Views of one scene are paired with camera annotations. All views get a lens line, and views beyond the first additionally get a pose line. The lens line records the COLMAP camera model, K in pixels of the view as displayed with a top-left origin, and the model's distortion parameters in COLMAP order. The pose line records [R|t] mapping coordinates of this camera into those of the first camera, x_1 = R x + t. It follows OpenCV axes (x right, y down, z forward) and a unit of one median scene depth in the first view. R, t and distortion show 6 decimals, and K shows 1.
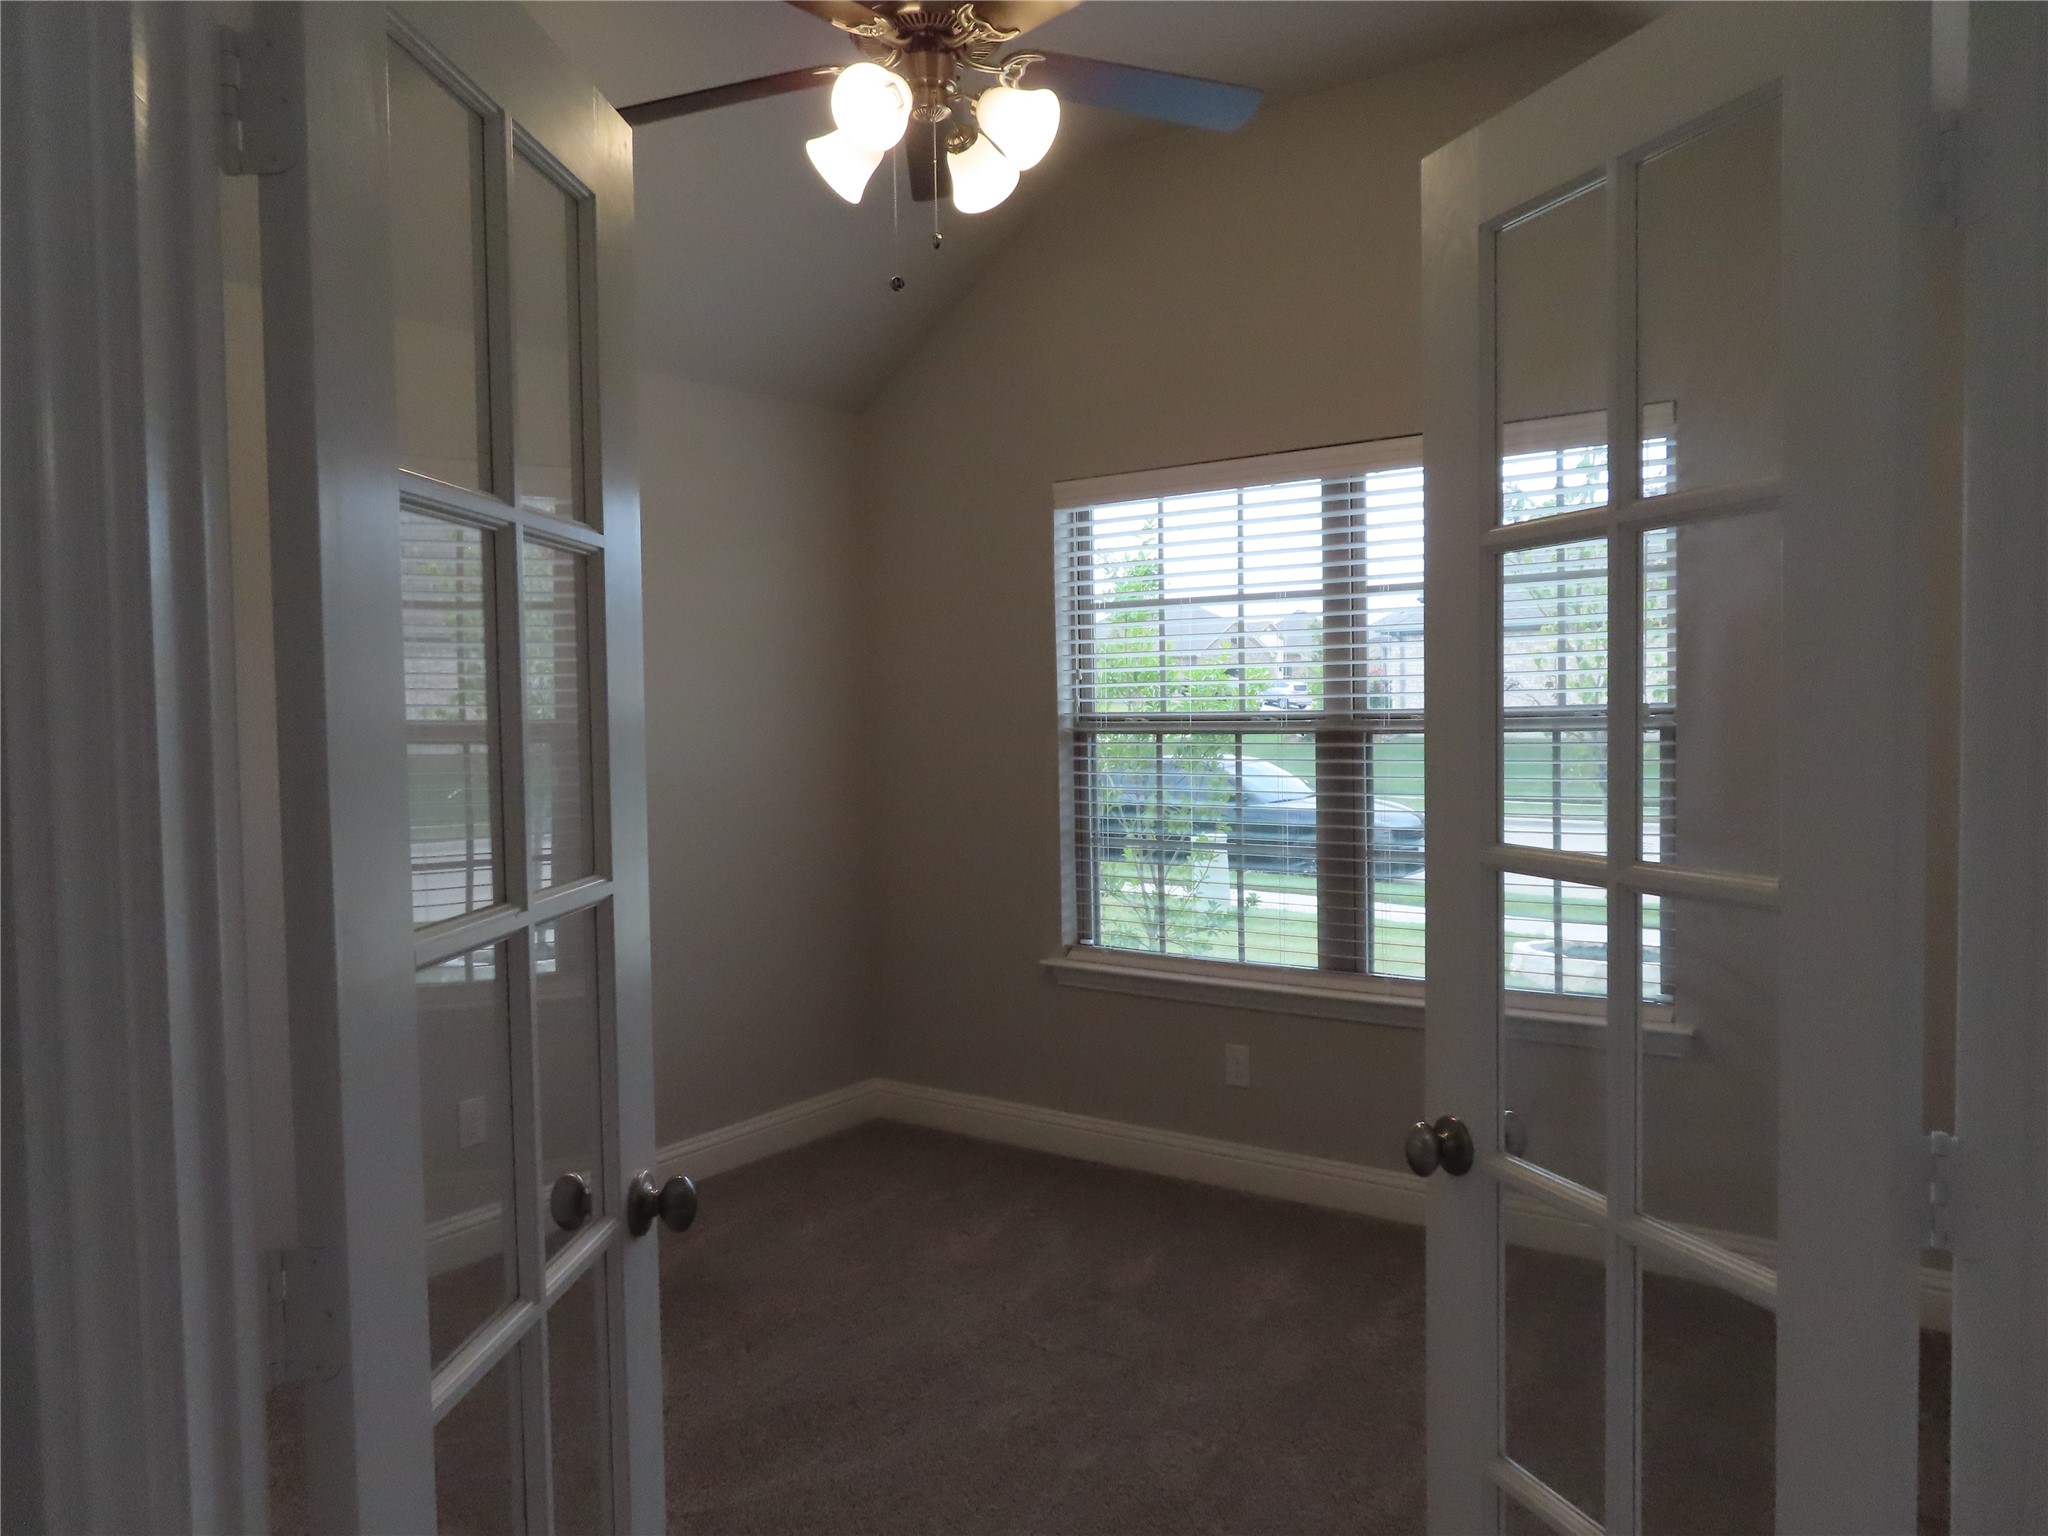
lens RADIAL K [[1462.1, 0, 1029.4], [0, 1462.1, 764.1], [0, 0, 1]] dist [-0.022278, 0.009112]
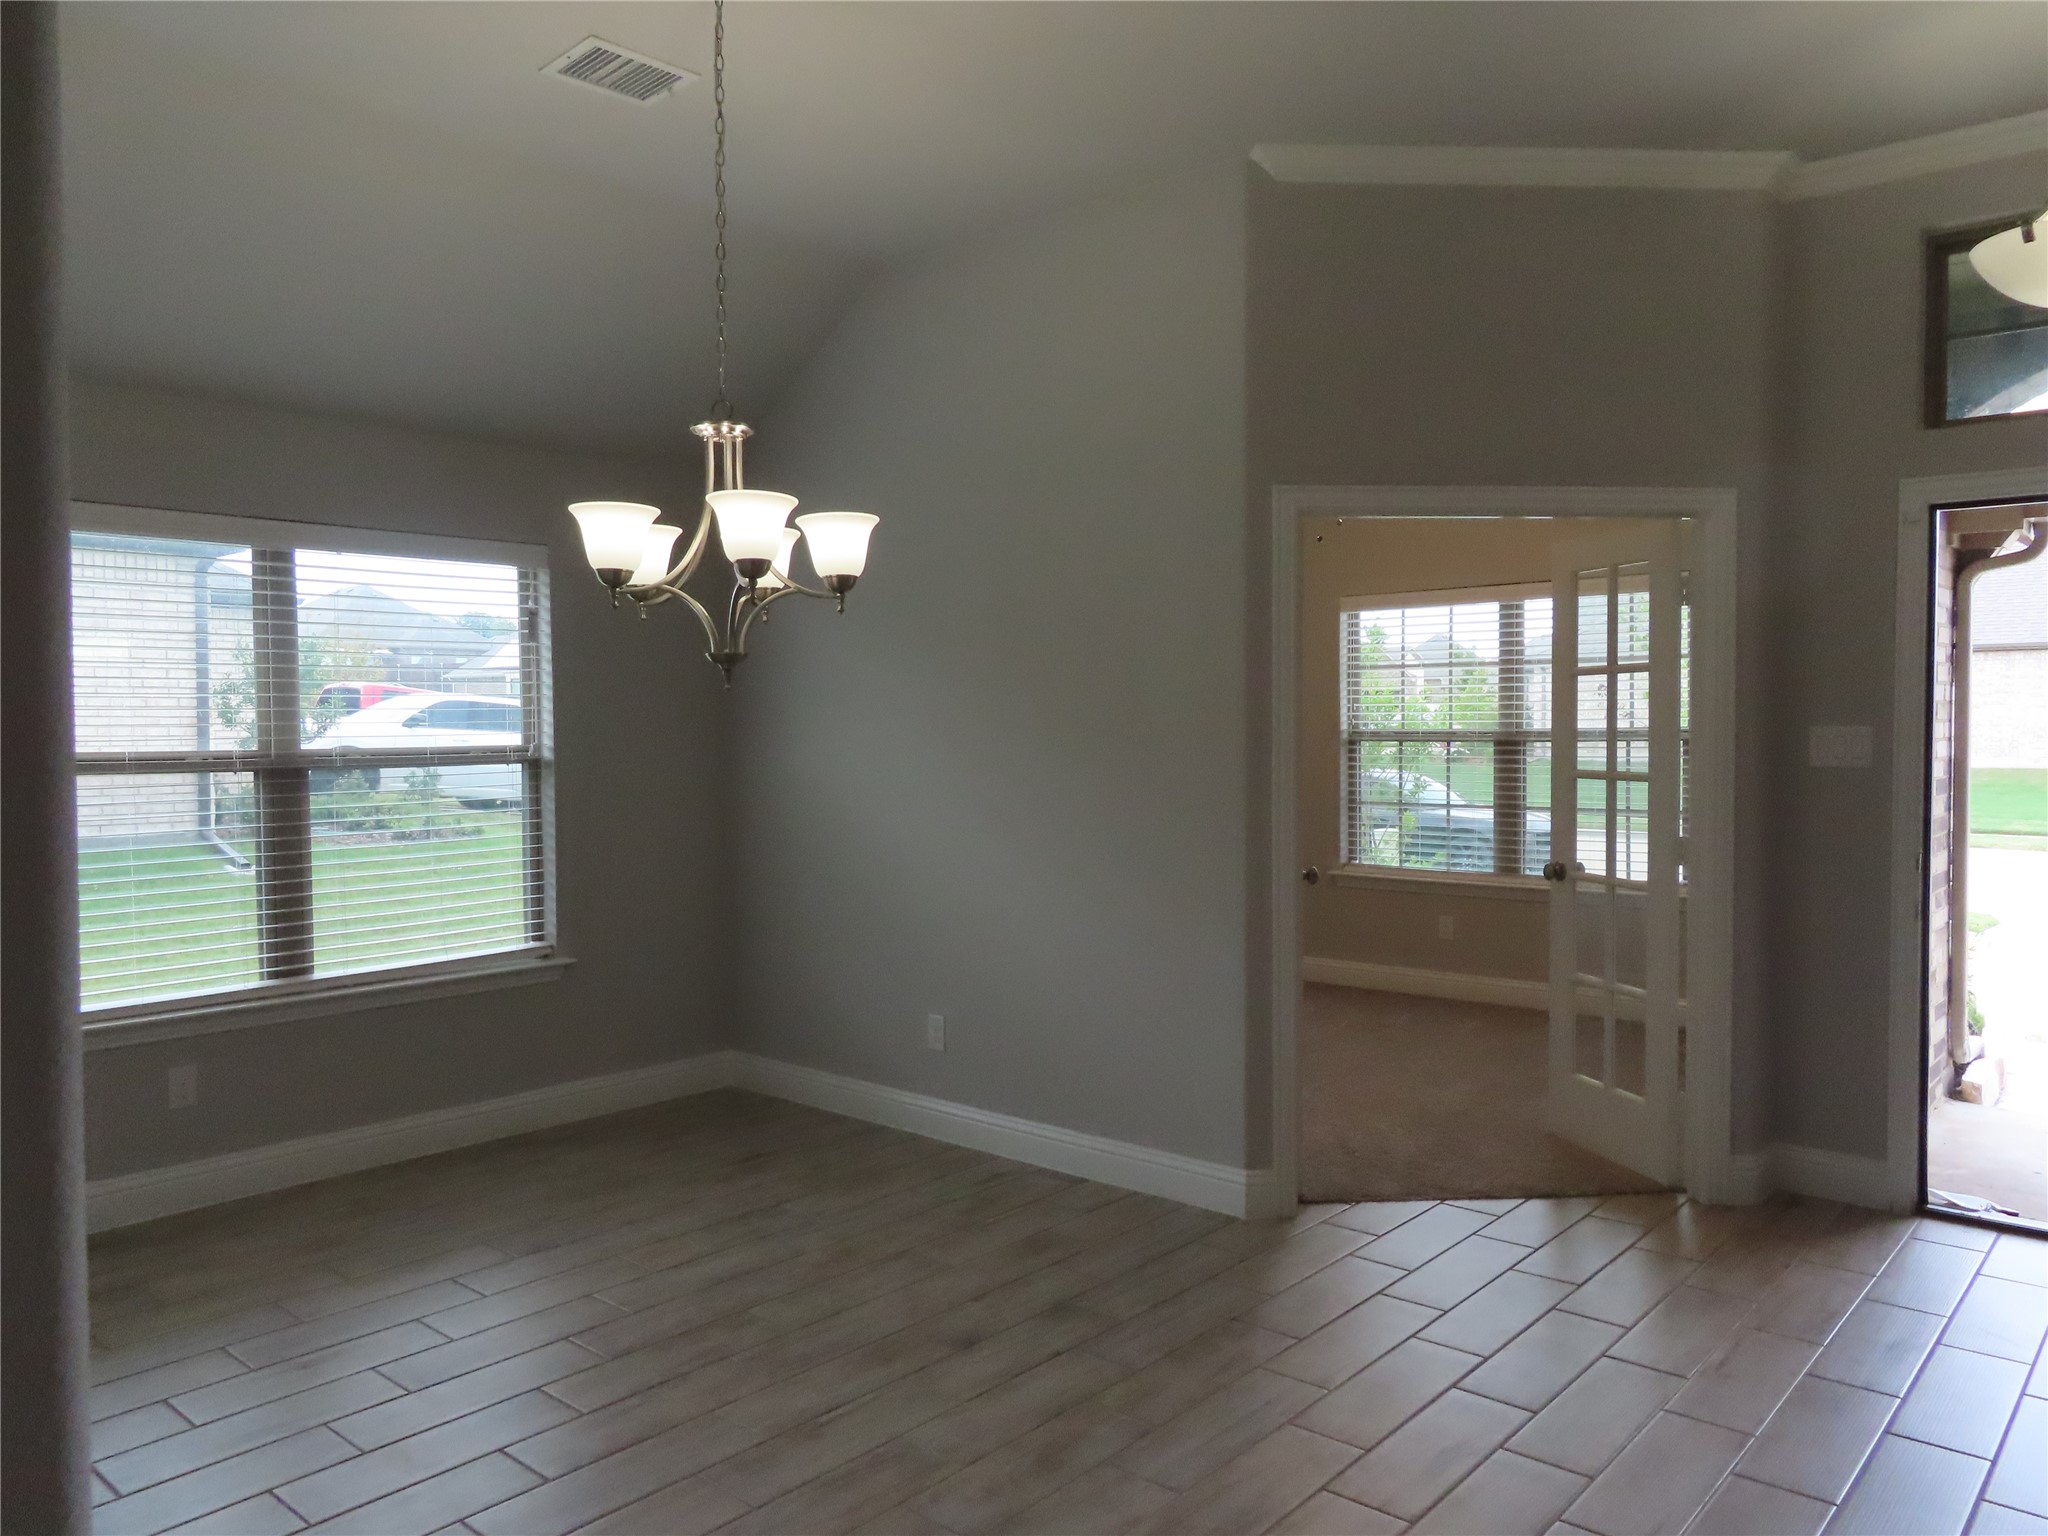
lens RADIAL K [[1462.1, 0, 1029.4], [0, 1462.1, 764.1], [0, 0, 1]] dist [-0.022278, 0.009112]
pose [[0.996050, 0.013195, -0.087805, -0.216417], [-0.014304, 0.999826, -0.012012, 0.036560], [0.087632, 0.013221, 0.996065, -0.842532]]
